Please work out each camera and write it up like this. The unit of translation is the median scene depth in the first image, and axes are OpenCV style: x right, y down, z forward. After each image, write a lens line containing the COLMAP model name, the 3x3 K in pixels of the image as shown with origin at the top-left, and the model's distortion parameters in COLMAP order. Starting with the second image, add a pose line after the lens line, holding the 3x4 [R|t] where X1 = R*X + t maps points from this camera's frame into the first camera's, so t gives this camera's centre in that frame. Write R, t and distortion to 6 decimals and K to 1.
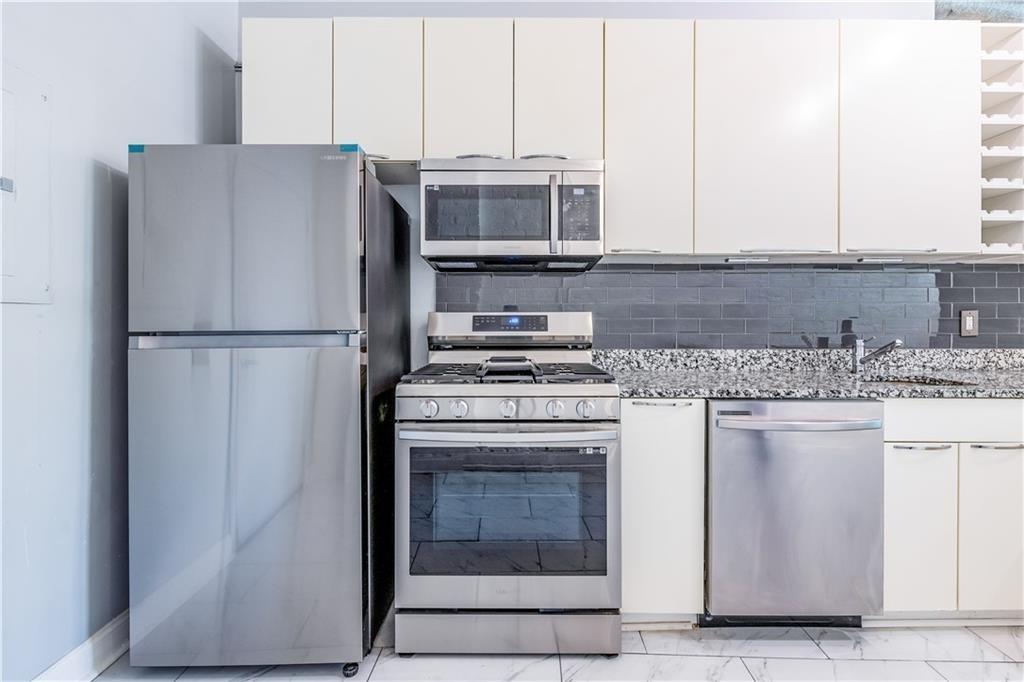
lens RADIAL K [[470.2, 0, 493.7], [0, 470.2, 319.9], [0, 0, 1]] dist [0.005165, -0.004345]
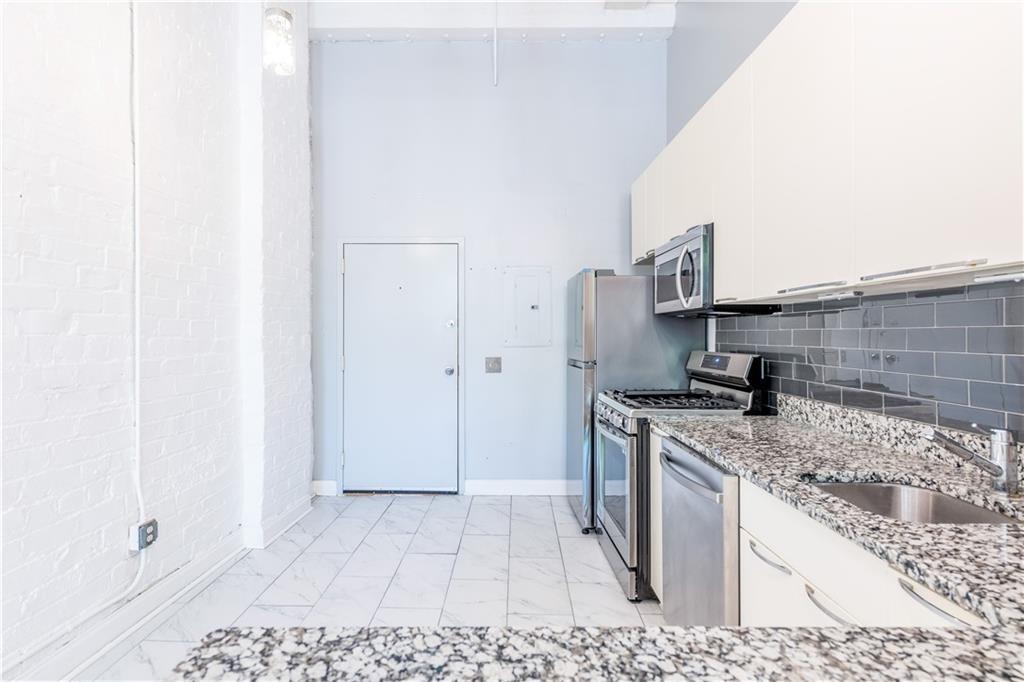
lens RADIAL K [[534.1, 0, 494.6], [0, 534.1, 330.0], [0, 0, 1]] dist [0.019263, -0.006834]
pose [[-0.010866, -0.007314, -0.999914, 1.368916], [0.006354, 0.999953, -0.007384, -0.066527], [0.999921, -0.006434, -0.010819, 0.442141]]
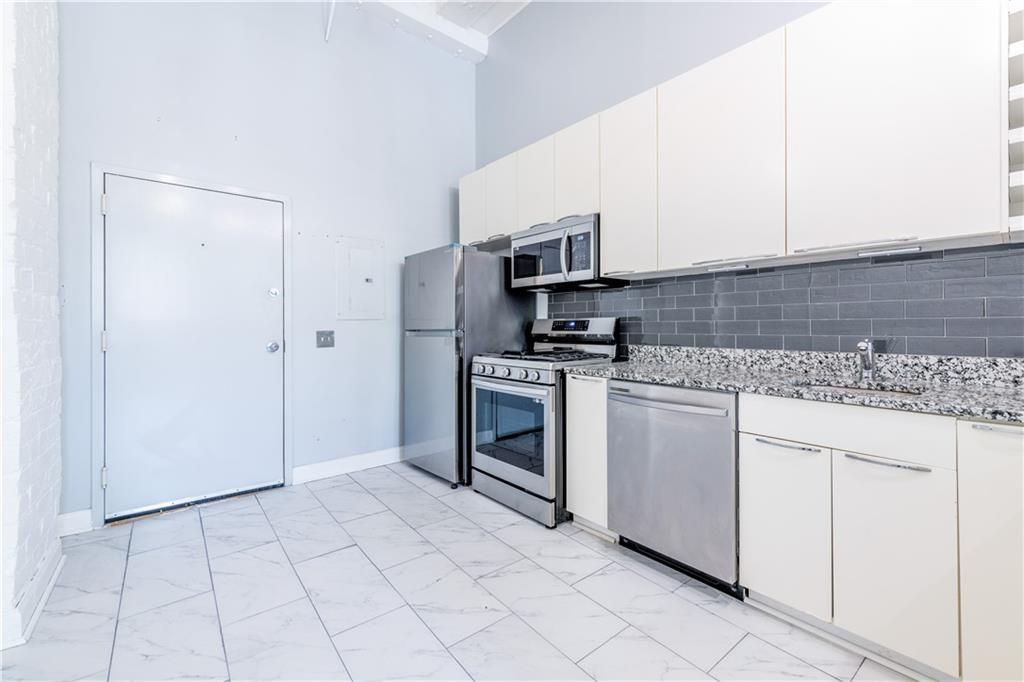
lens RADIAL K [[421.7, 0, 514.9], [0, 421.7, 328.6], [0, 0, 1]] dist [0.005455, -0.005228]
pose [[0.651830, 0.001449, -0.758364, 0.939304], [0.007764, 0.999933, 0.008584, 0.002941], [0.758325, -0.011484, 0.651775, -0.033196]]
